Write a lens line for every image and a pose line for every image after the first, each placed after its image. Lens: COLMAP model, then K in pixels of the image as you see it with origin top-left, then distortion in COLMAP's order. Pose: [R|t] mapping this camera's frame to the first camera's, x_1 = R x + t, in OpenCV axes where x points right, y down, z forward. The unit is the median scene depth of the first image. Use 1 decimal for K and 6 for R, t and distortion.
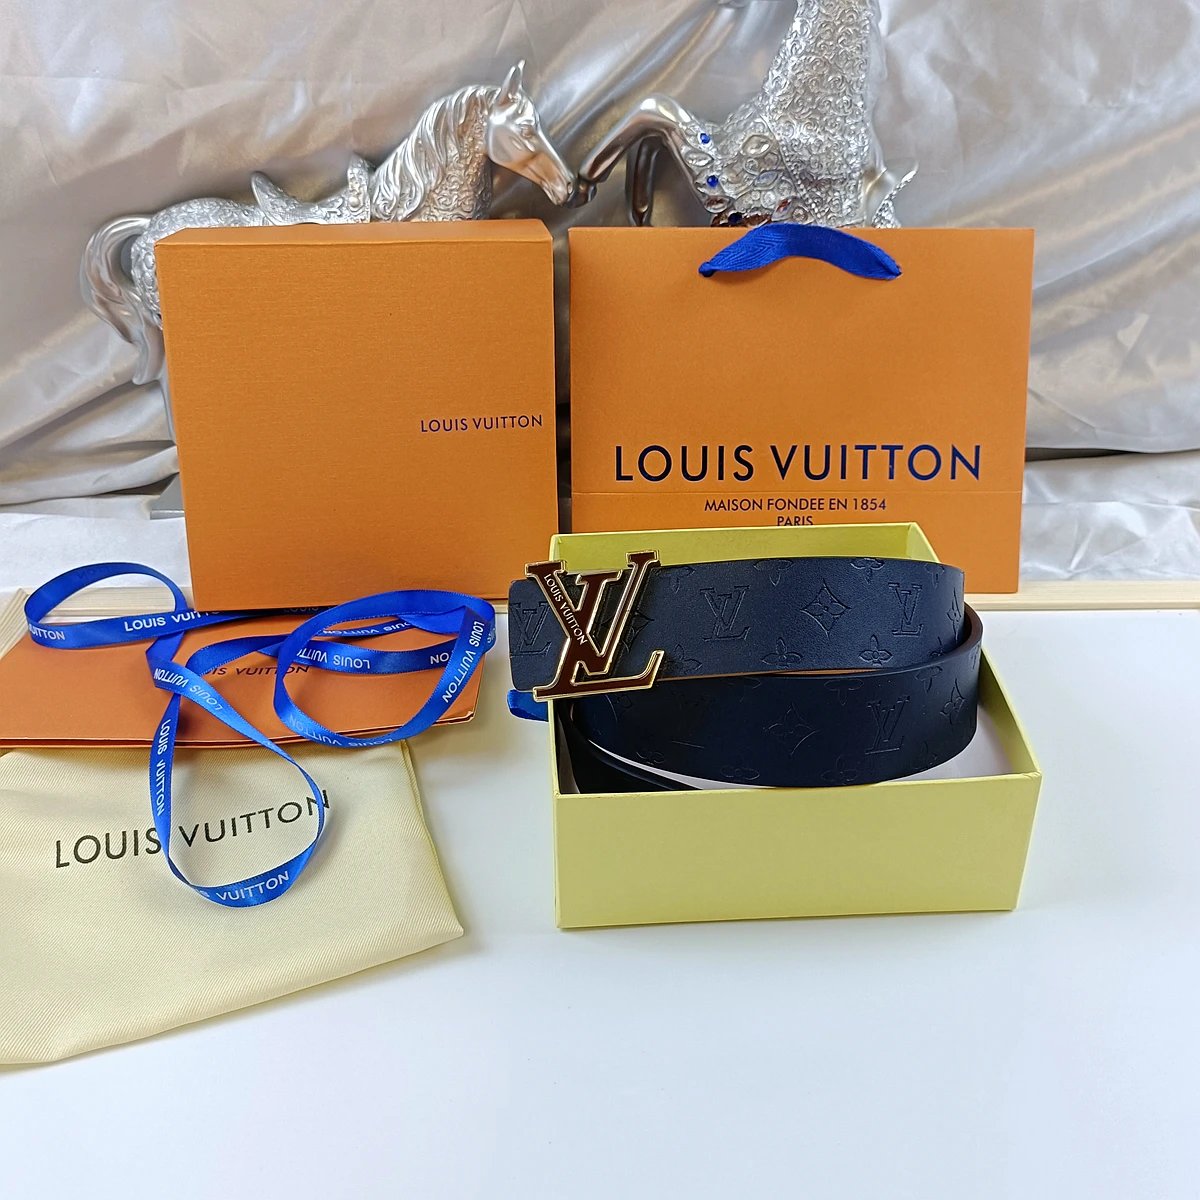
lens RADIAL K [[1223.6, 0, 646.4], [0, 1223.6, 476.5], [0, 0, 1]] dist [0.017522, 0.026677]
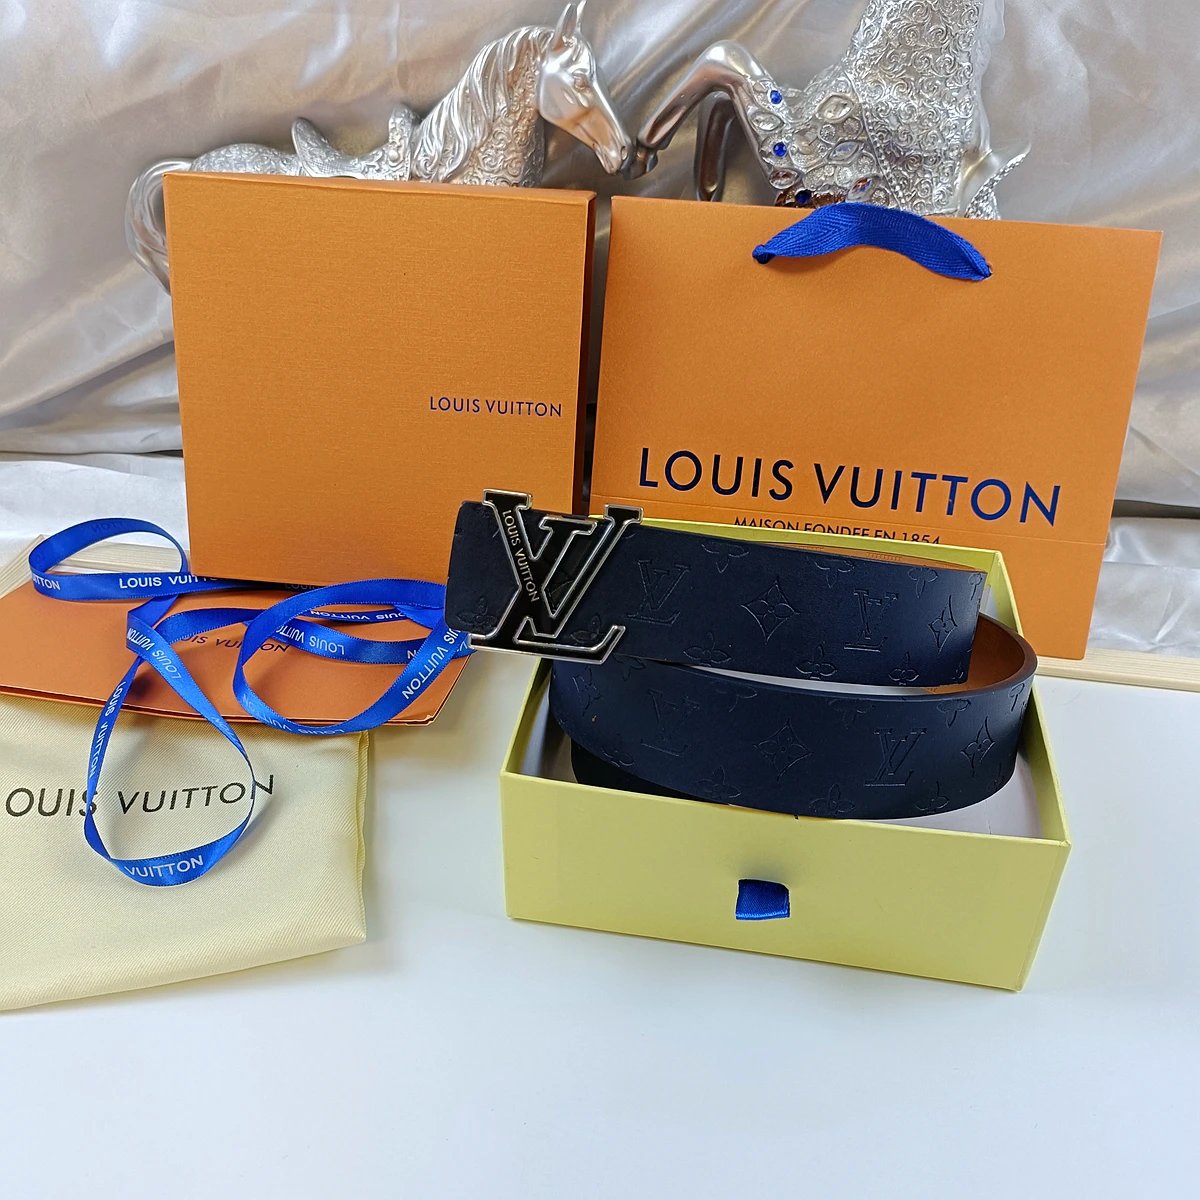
lens RADIAL K [[1140.2, 0, 613.7], [0, 1140.2, 608.9], [0, 0, 1]] dist [0.067940, -0.102441]
pose [[0.983667, 0.113687, -0.139551, 0.085517], [-0.101537, 0.990632, 0.091316, 0.018311], [0.148625, -0.075655, 0.985995, 0.148112]]
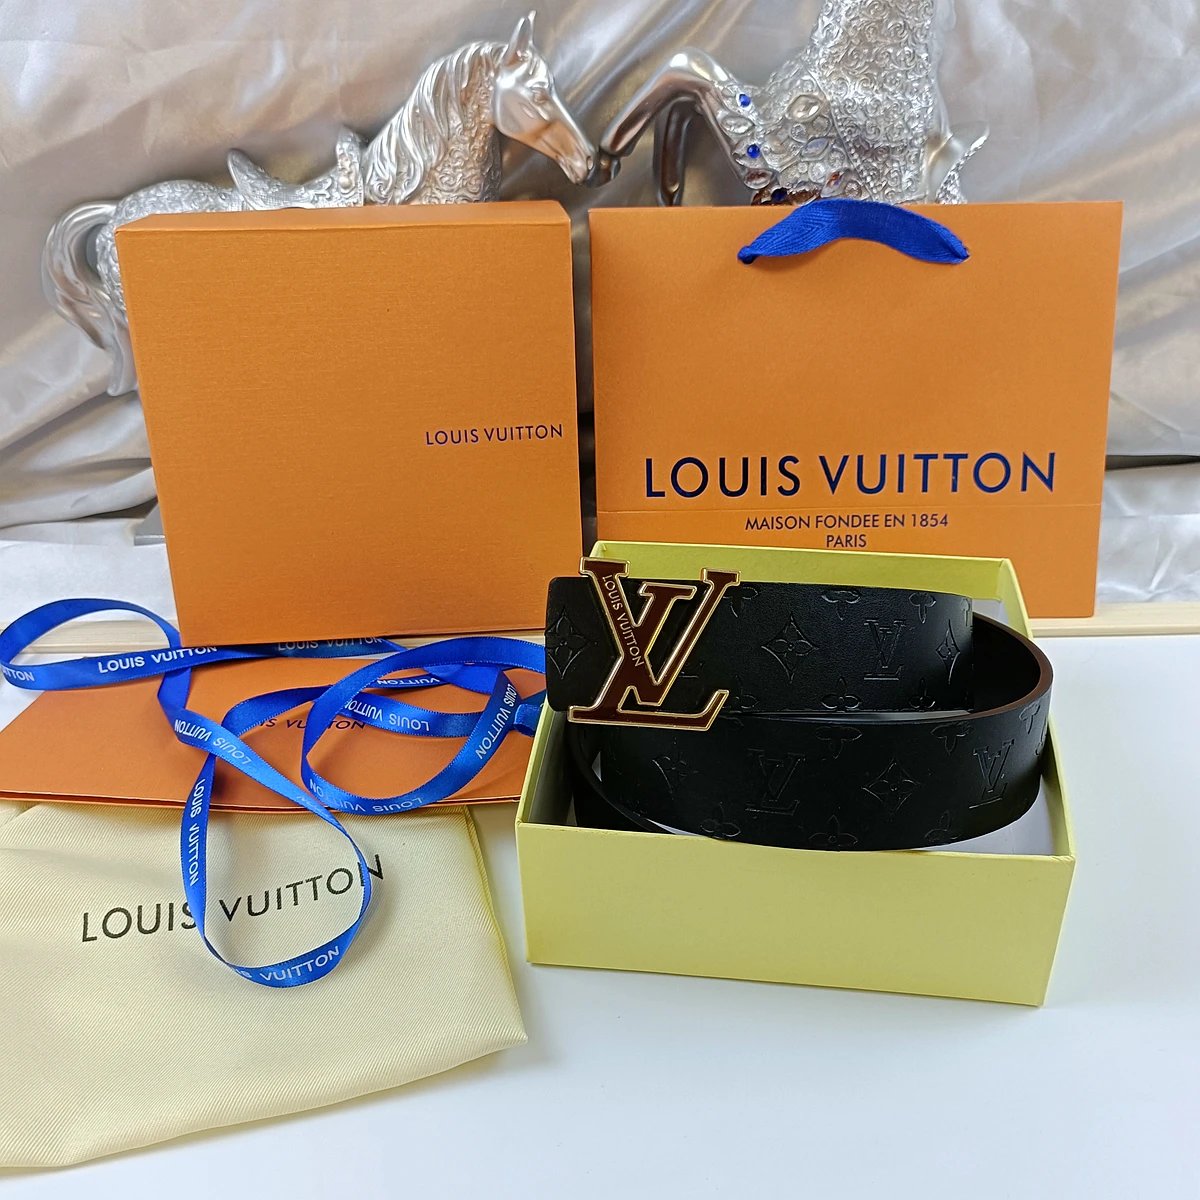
lens RADIAL K [[1257.2, 0, 661.9], [0, 1257.2, 597.4], [0, 0, 1]] dist [0.043000, -0.036870]
pose [[0.999896, -0.010448, -0.009911, -0.005252], [0.011233, 0.996504, 0.082784, 0.000126], [0.009011, -0.082887, 0.996518, 0.074689]]
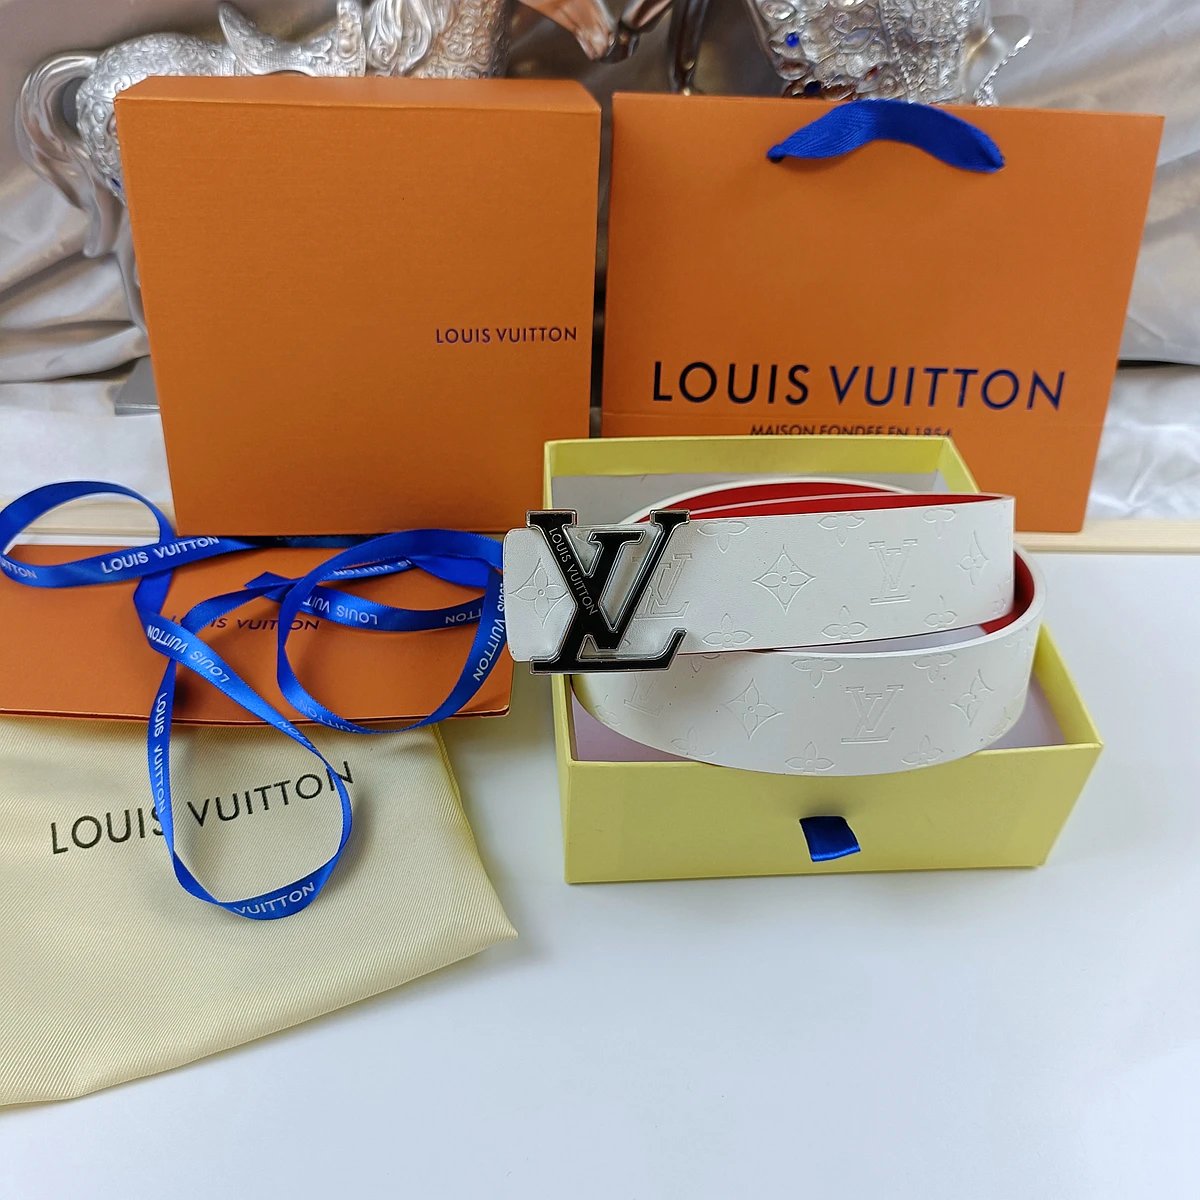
lens RADIAL K [[1142.1, 0, 595.0], [0, 1142.1, 562.3], [0, 0, 1]] dist [0.056745, -0.105668]
pose [[0.999060, 0.024683, 0.035627, -0.092574], [-0.032191, 0.972986, 0.228610, -0.070277], [-0.029022, -0.229542, 0.972866, 0.170360]]
